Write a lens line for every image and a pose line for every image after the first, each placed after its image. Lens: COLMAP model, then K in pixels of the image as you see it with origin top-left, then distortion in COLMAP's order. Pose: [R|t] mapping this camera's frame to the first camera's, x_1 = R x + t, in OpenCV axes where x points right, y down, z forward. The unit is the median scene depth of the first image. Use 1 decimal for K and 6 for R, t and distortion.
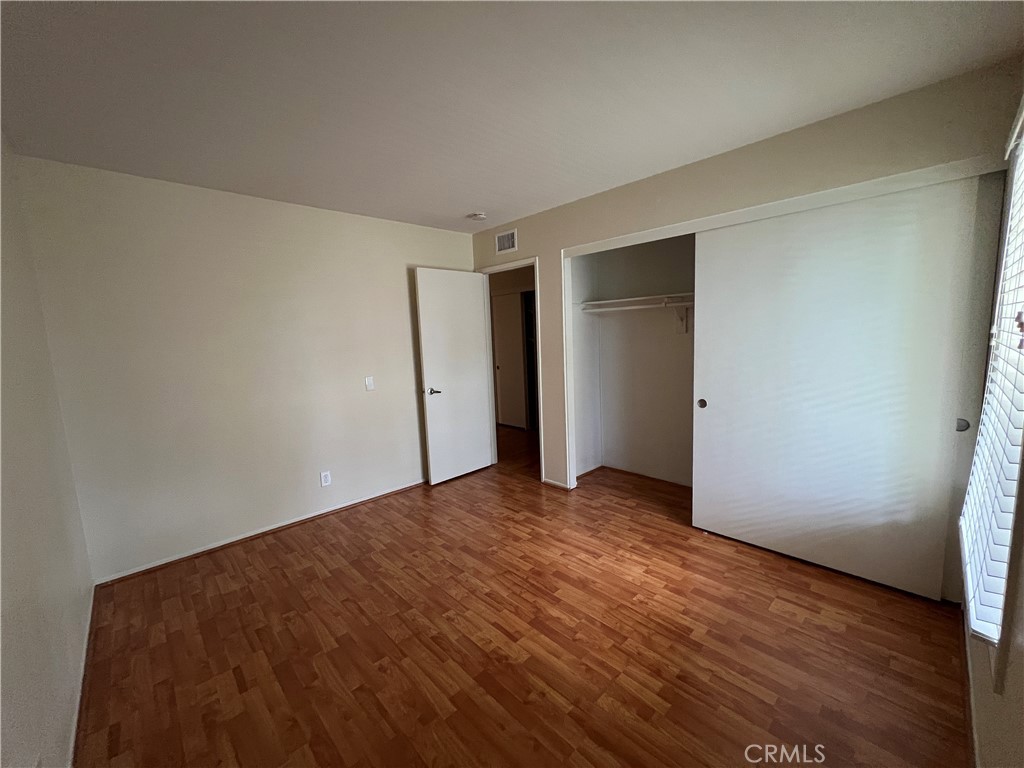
lens RADIAL K [[410.5, 0, 513.3], [0, 410.5, 385.9], [0, 0, 1]] dist [-0.001530, -0.000030]
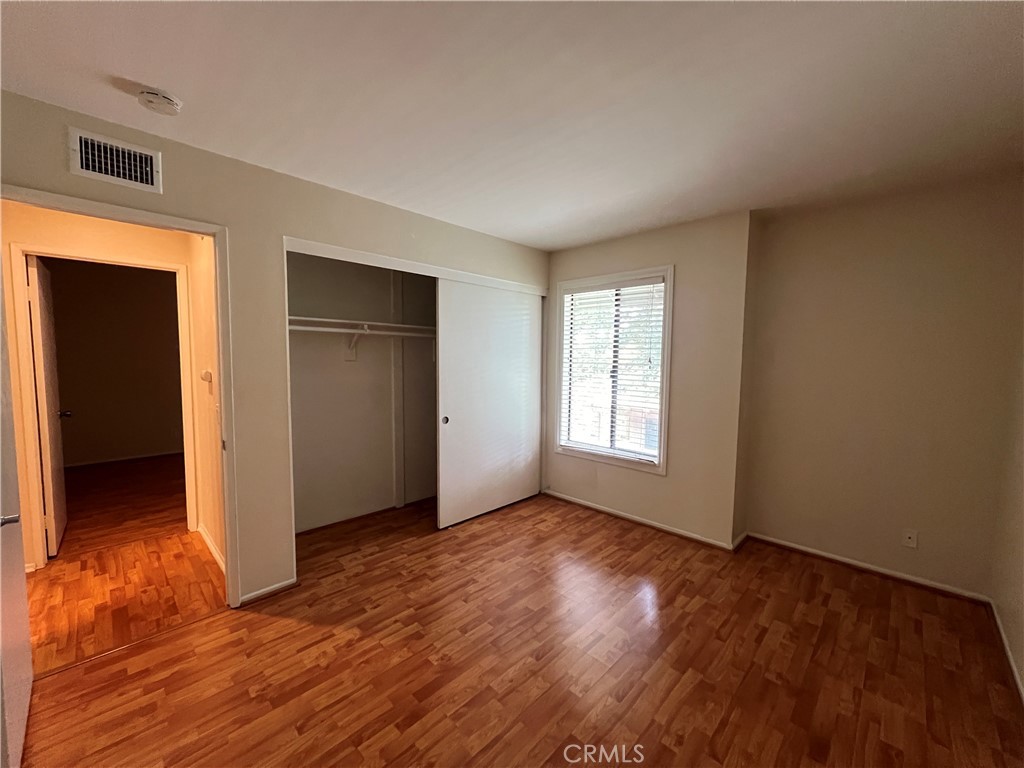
lens RADIAL K [[407.8, 0, 513.5], [0, 407.8, 385.0], [0, 0, 1]] dist [-0.002549, 0.000429]
pose [[-0.037013, -0.031525, 0.998817, -0.853624], [0.115607, 0.992656, 0.035614, -0.091704], [-0.992605, 0.116789, -0.033097, 0.966857]]
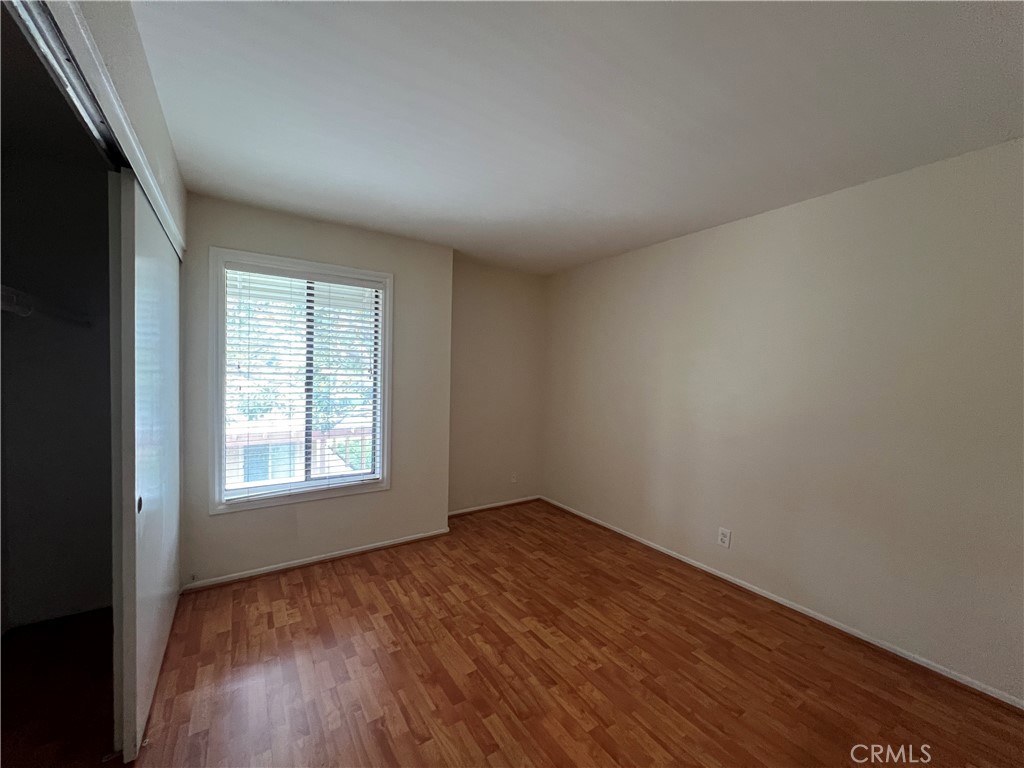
lens RADIAL K [[407.8, 0, 513.5], [0, 407.8, 385.0], [0, 0, 1]] dist [-0.002549, 0.000429]
pose [[-0.985804, 0.013838, 0.167331, -0.122885], [0.038467, 0.988705, 0.144857, -0.195908], [-0.163436, 0.149237, -0.975201, 1.643981]]
